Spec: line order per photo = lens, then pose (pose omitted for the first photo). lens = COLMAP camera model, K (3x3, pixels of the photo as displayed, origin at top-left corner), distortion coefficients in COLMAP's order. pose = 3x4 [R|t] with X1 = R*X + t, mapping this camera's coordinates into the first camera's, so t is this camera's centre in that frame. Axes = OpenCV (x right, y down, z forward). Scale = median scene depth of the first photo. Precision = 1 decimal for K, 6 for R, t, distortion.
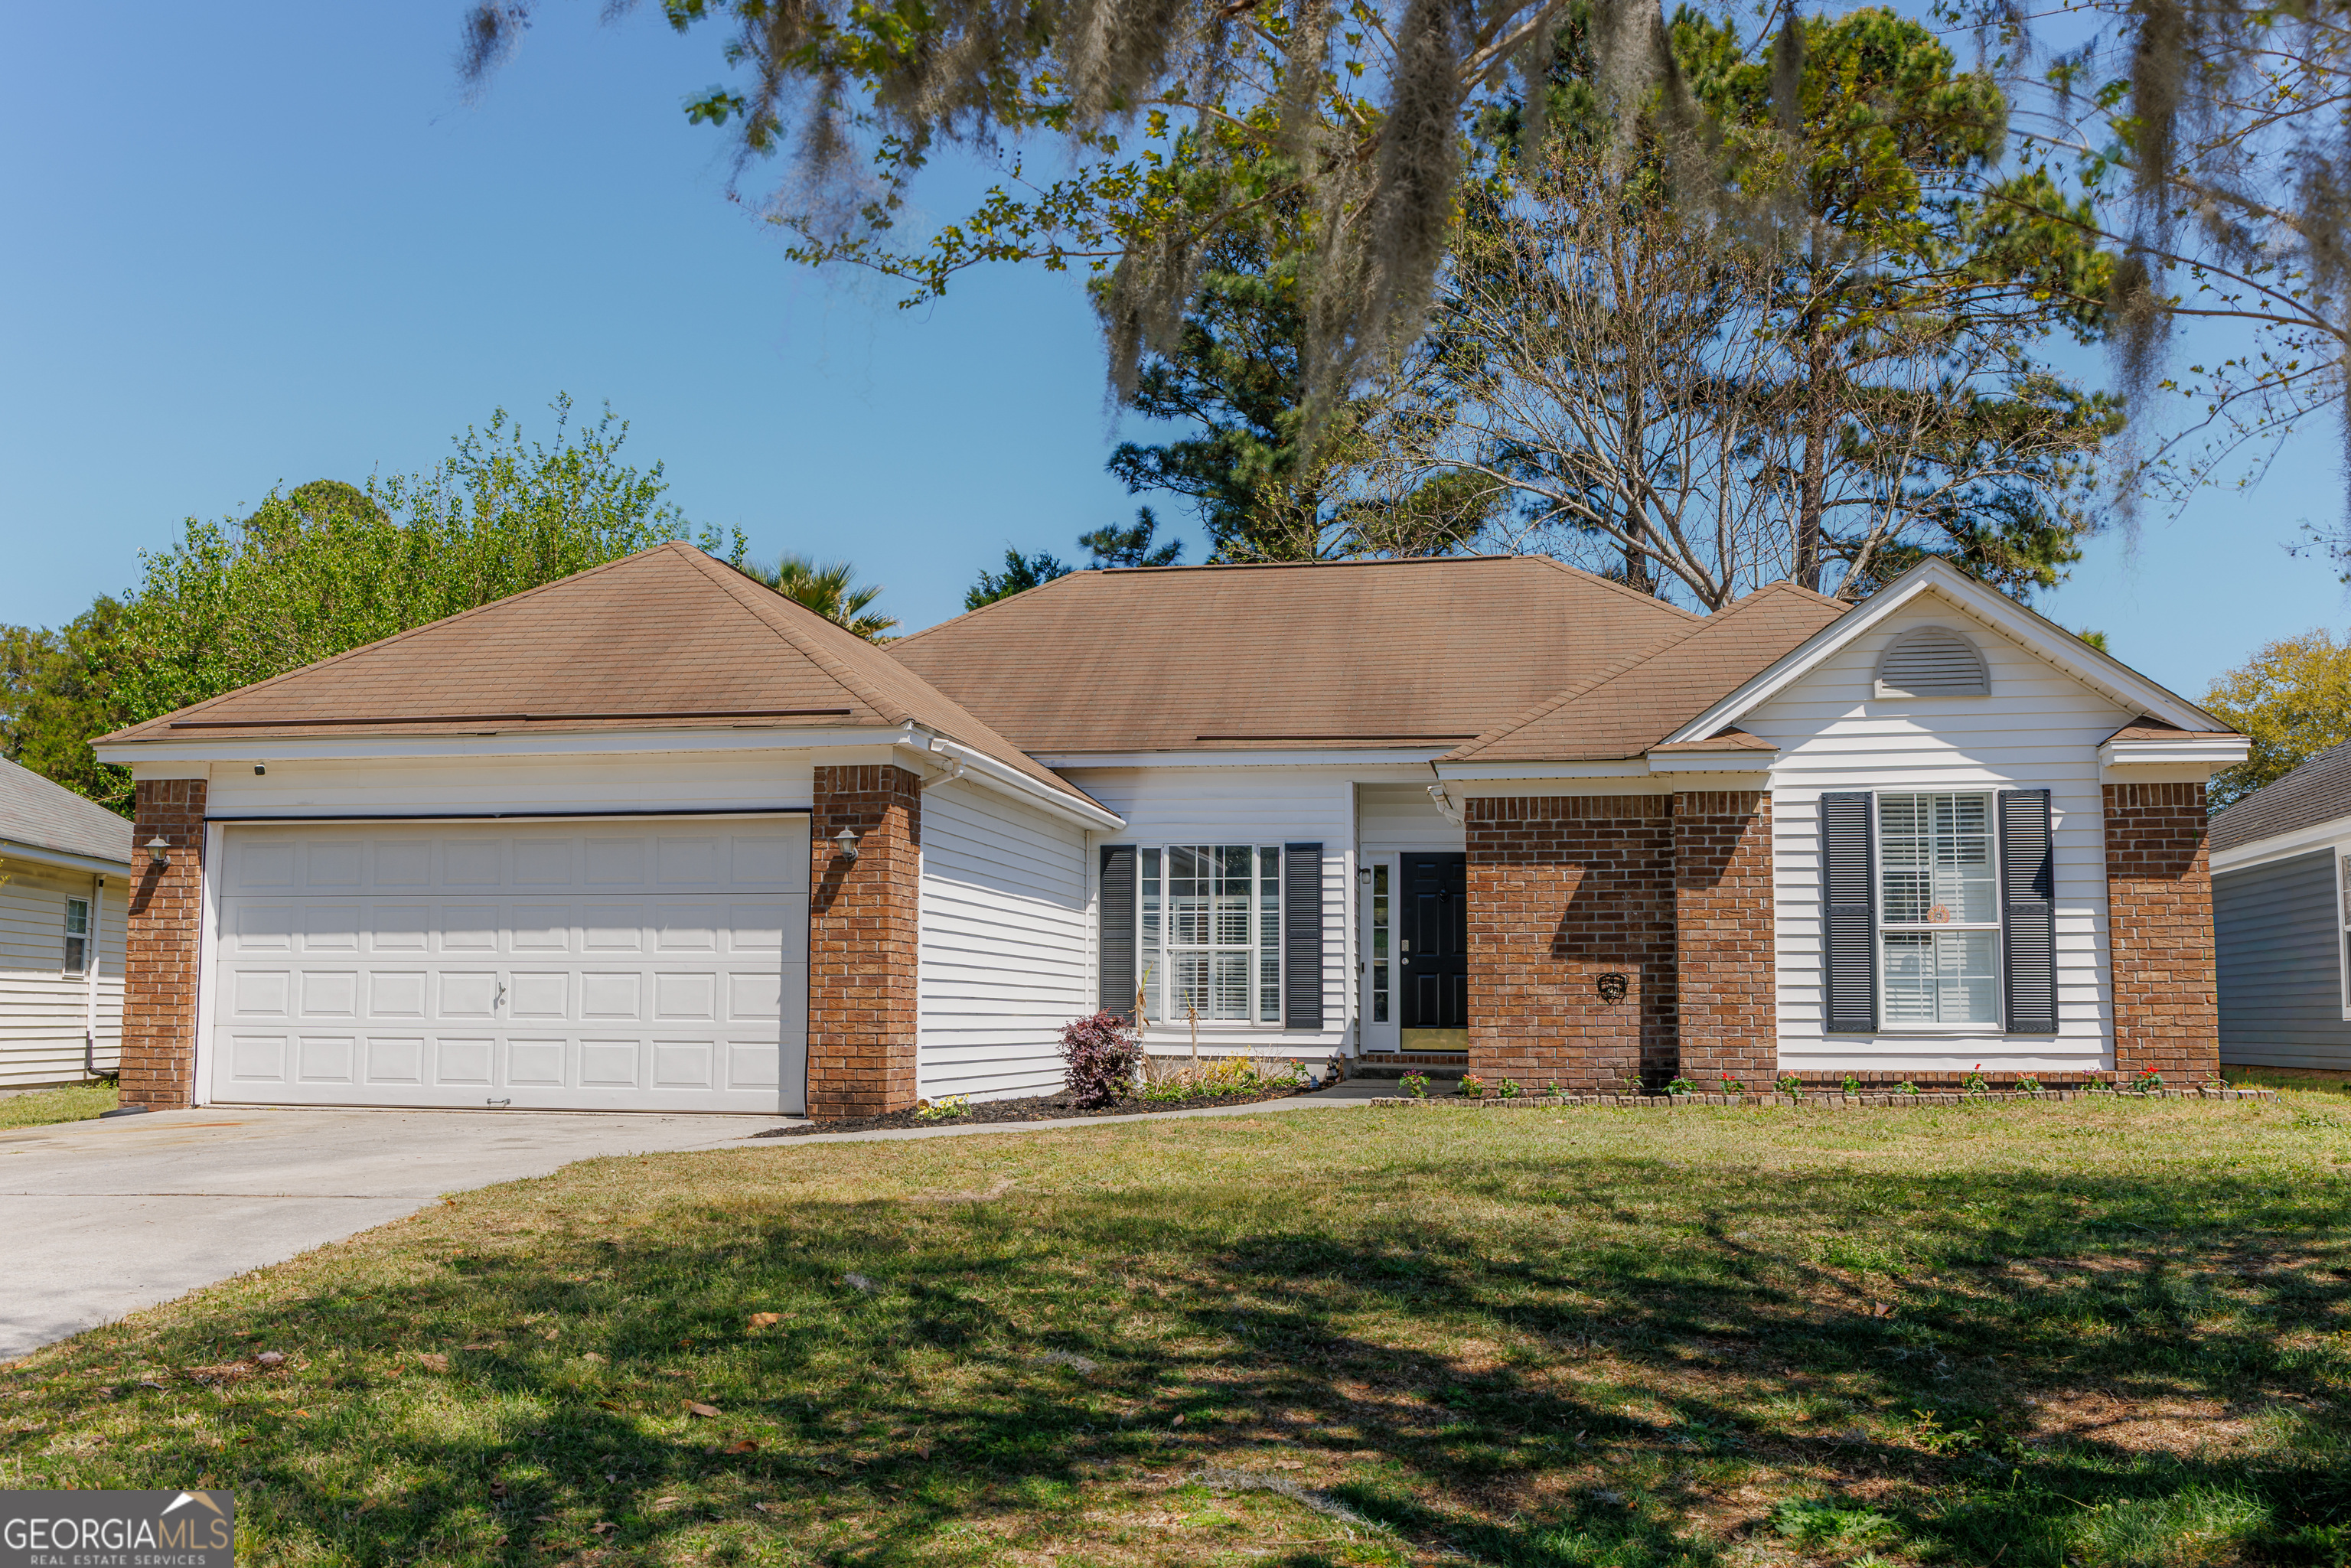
lens RADIAL K [[2043.0, 0, 1157.6], [0, 2043.0, 790.7], [0, 0, 1]] dist [-0.031424, -0.009997]
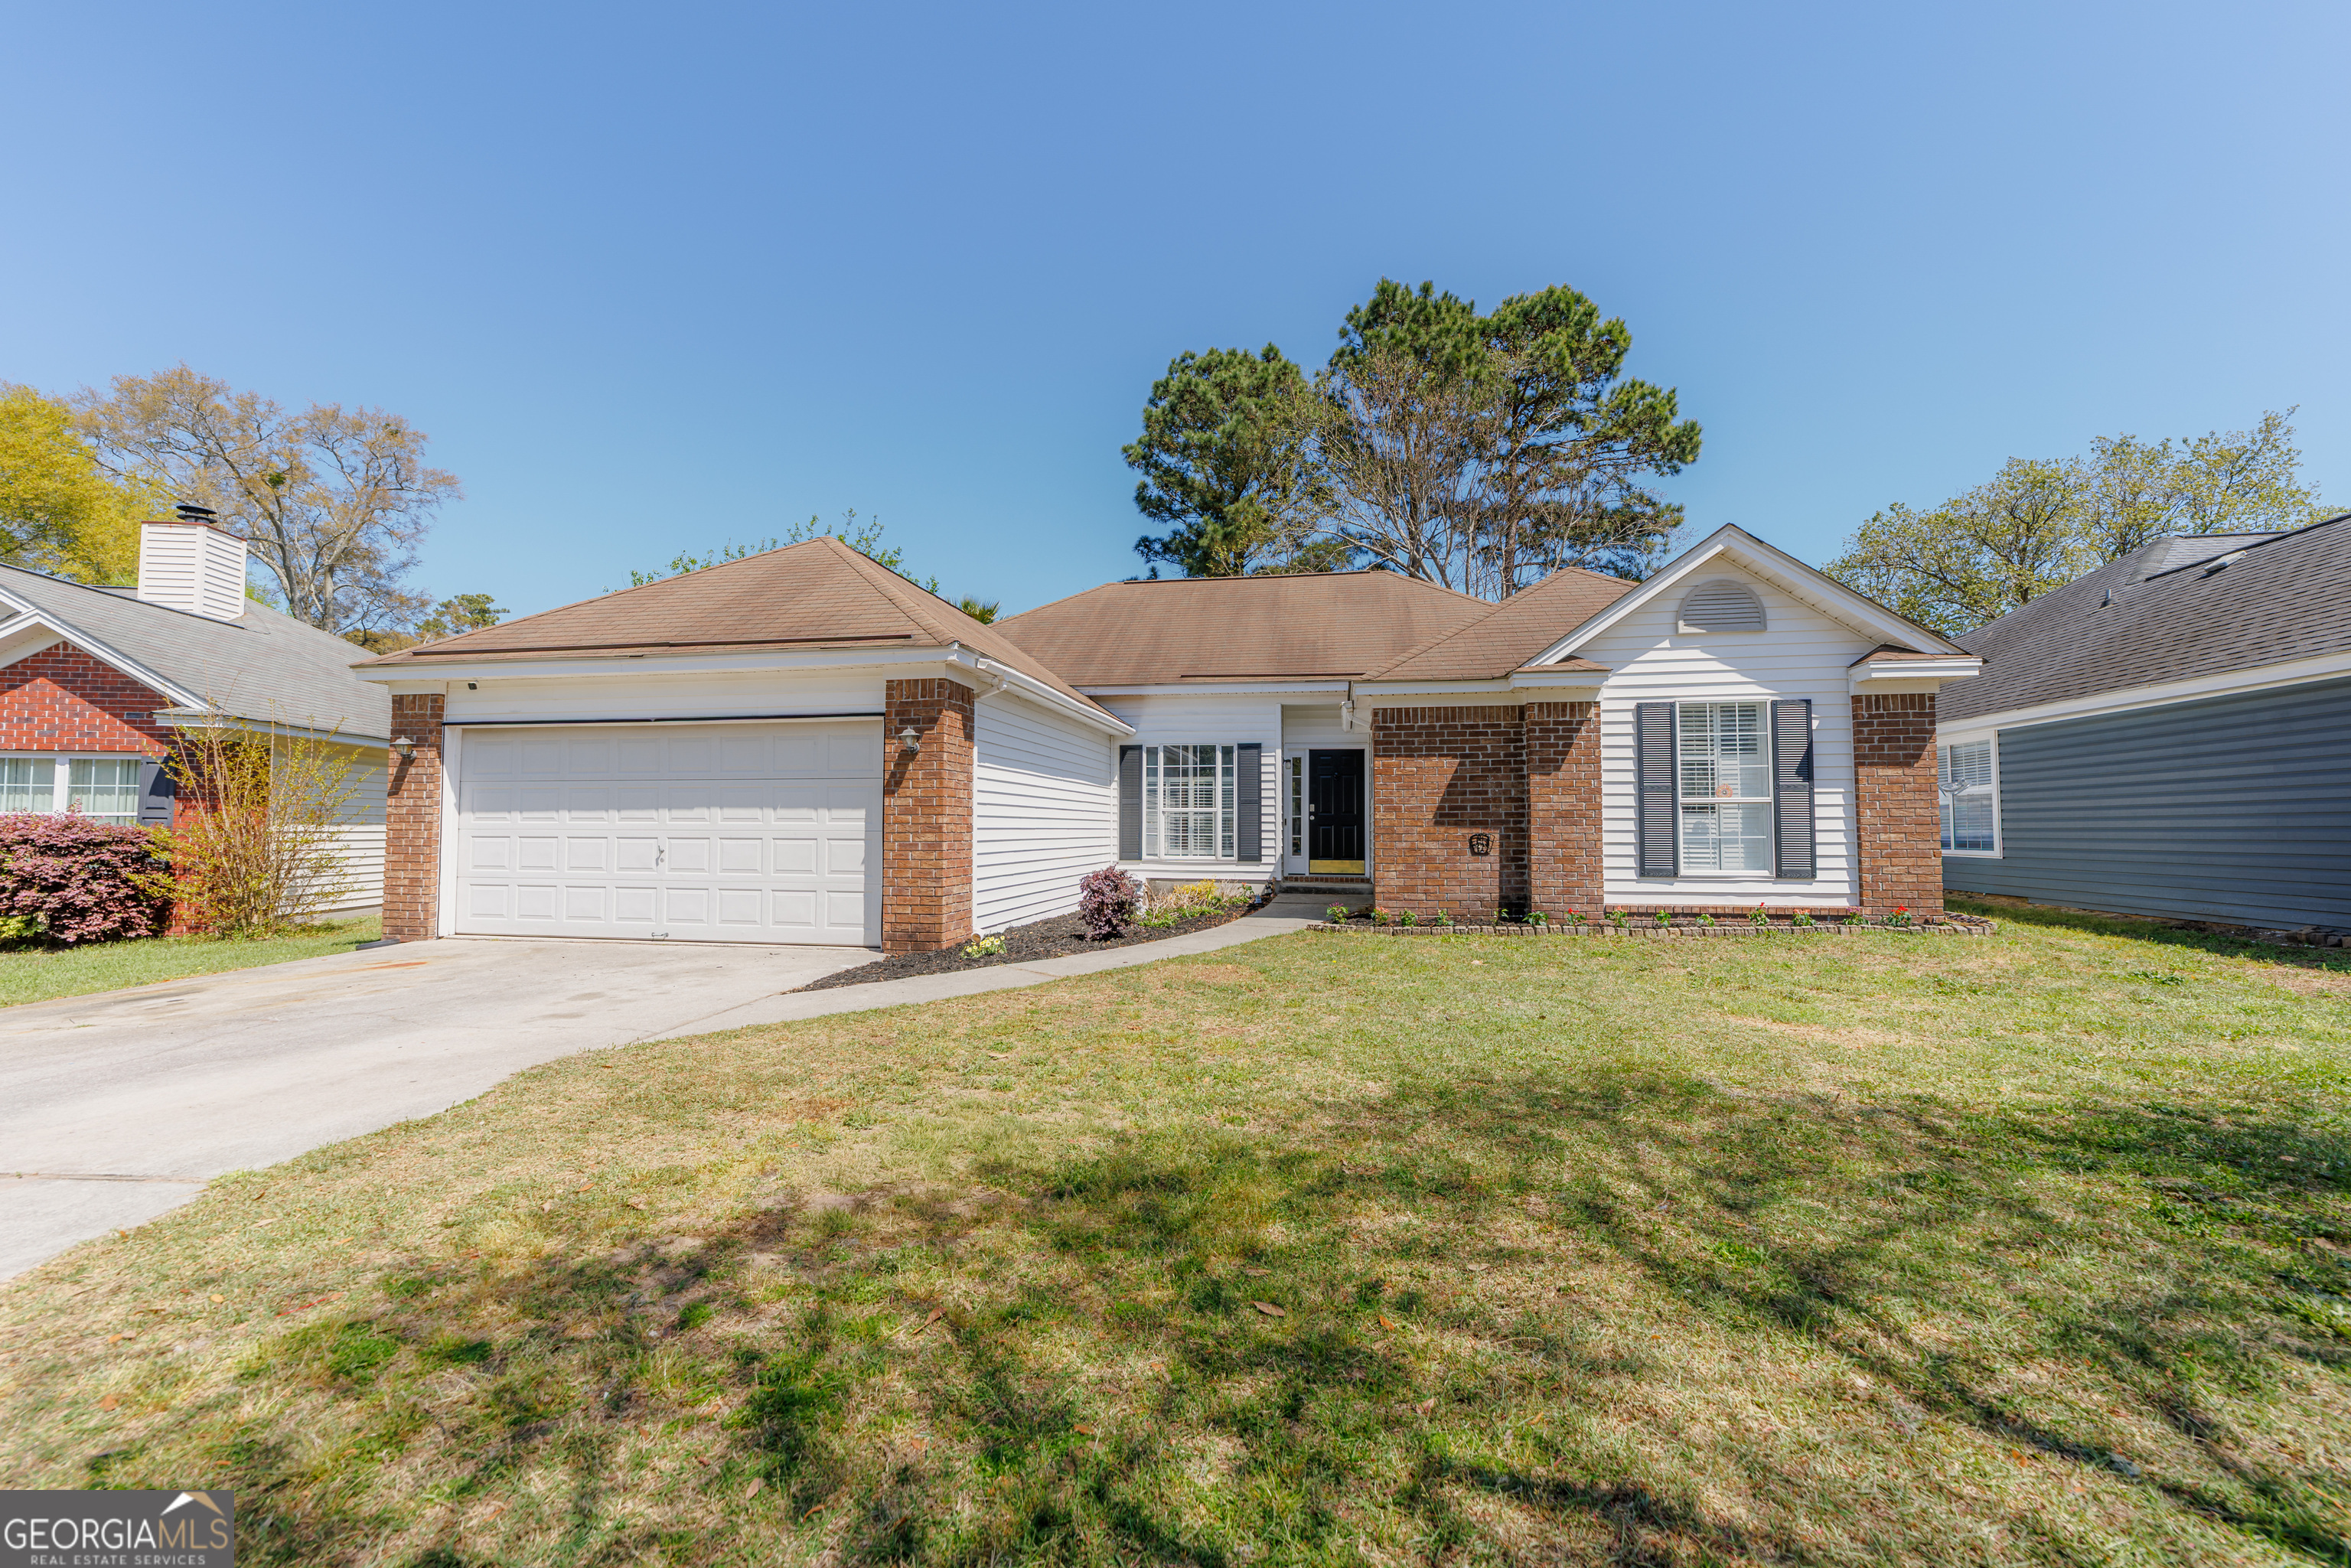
lens RADIAL K [[917.1, 0, 1176.6], [0, 917.1, 782.3], [0, 0, 1]] dist [-0.010298, 0.003003]
pose [[0.999875, -0.002614, 0.015578, 0.005909], [0.001664, 0.998153, 0.060726, 0.016526], [-0.015708, -0.060693, 0.998033, 0.387186]]
